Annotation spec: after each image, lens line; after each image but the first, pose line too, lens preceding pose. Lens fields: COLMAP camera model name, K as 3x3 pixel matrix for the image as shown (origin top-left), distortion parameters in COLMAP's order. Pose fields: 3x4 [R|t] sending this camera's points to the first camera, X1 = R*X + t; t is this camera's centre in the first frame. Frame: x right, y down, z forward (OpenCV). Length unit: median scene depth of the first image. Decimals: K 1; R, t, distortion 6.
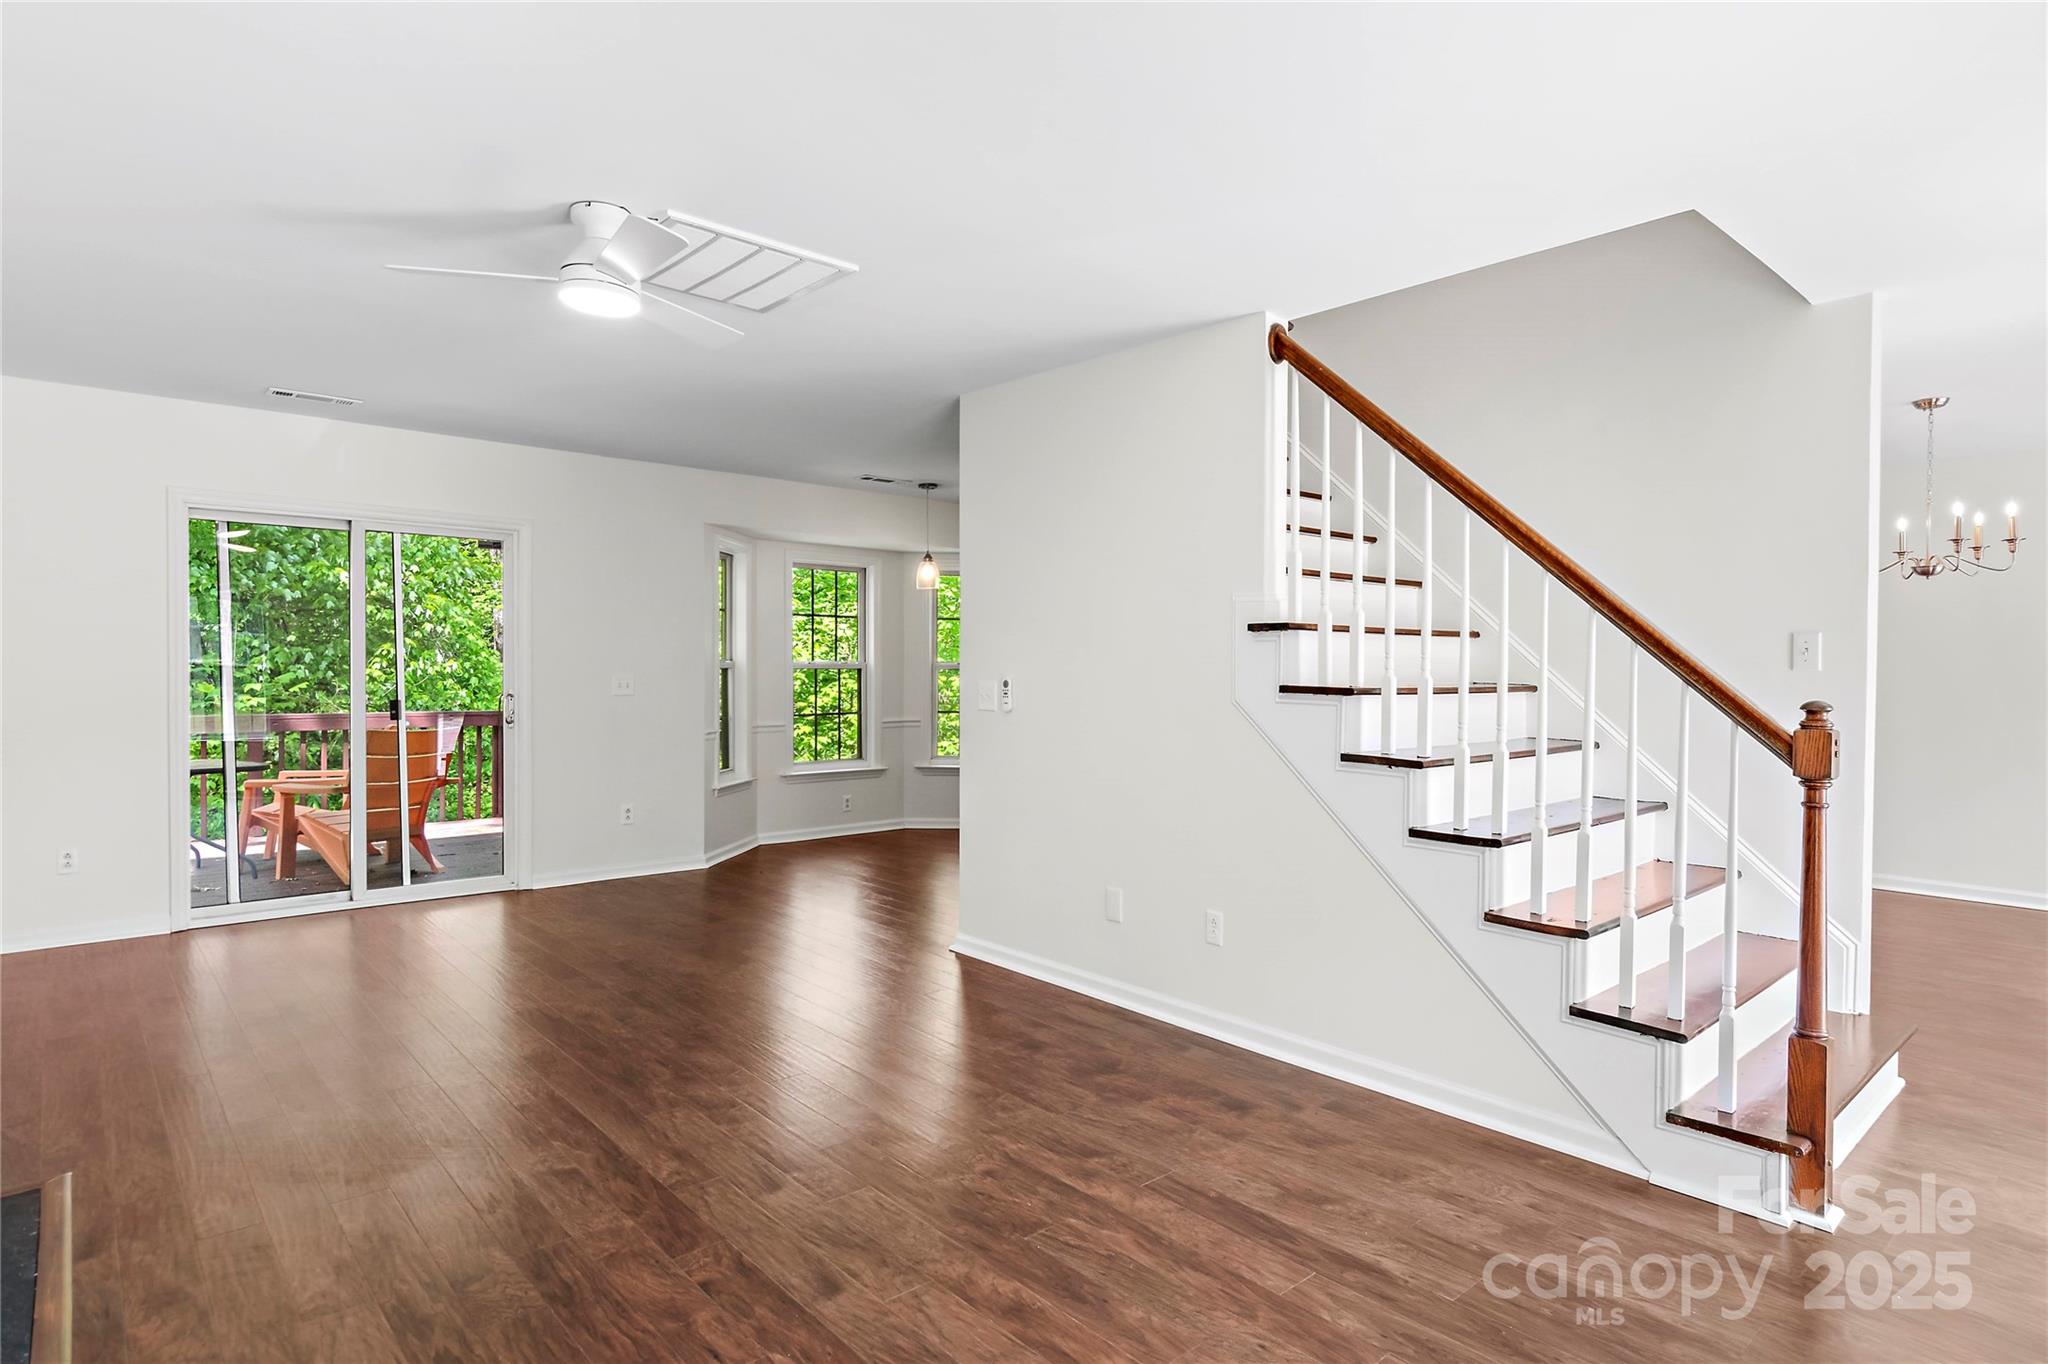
lens RADIAL K [[1113.8, 0, 1030.5], [0, 1113.8, 688.4], [0, 0, 1]] dist [0.007199, -0.000017]
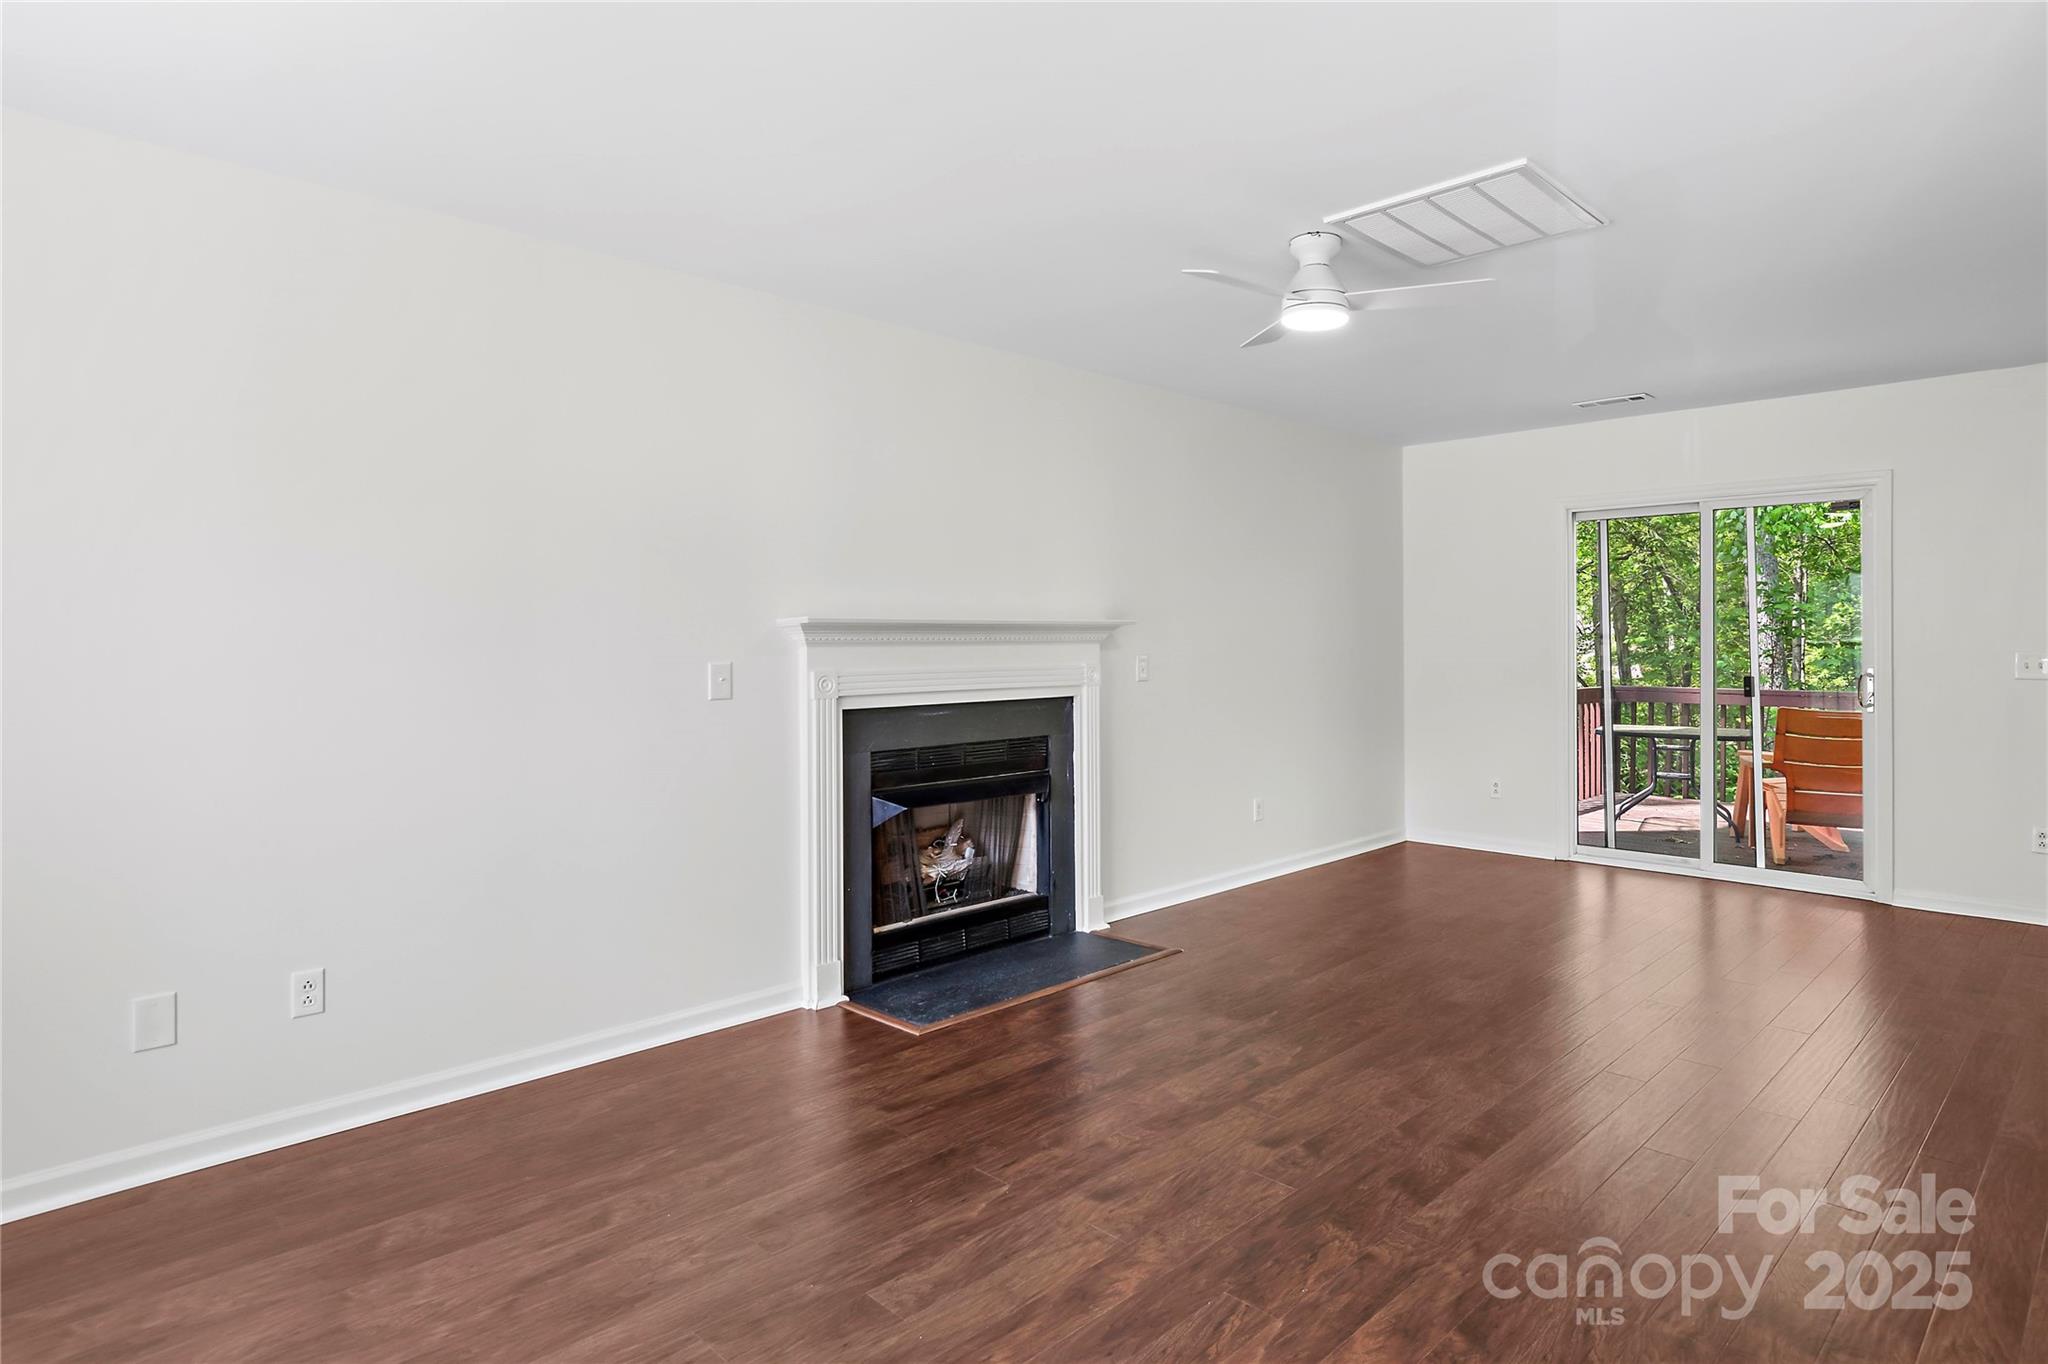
lens RADIAL K [[1113.8, 0, 1107.8], [0, 1113.8, 633.9], [0, 0, 1]] dist [0.007199, -0.000017]
pose [[0.089285, -0.012534, -0.995927, 0.760402], [-0.019229, 0.999713, -0.014305, -0.004798], [0.995821, 0.020428, 0.089018, 0.726763]]
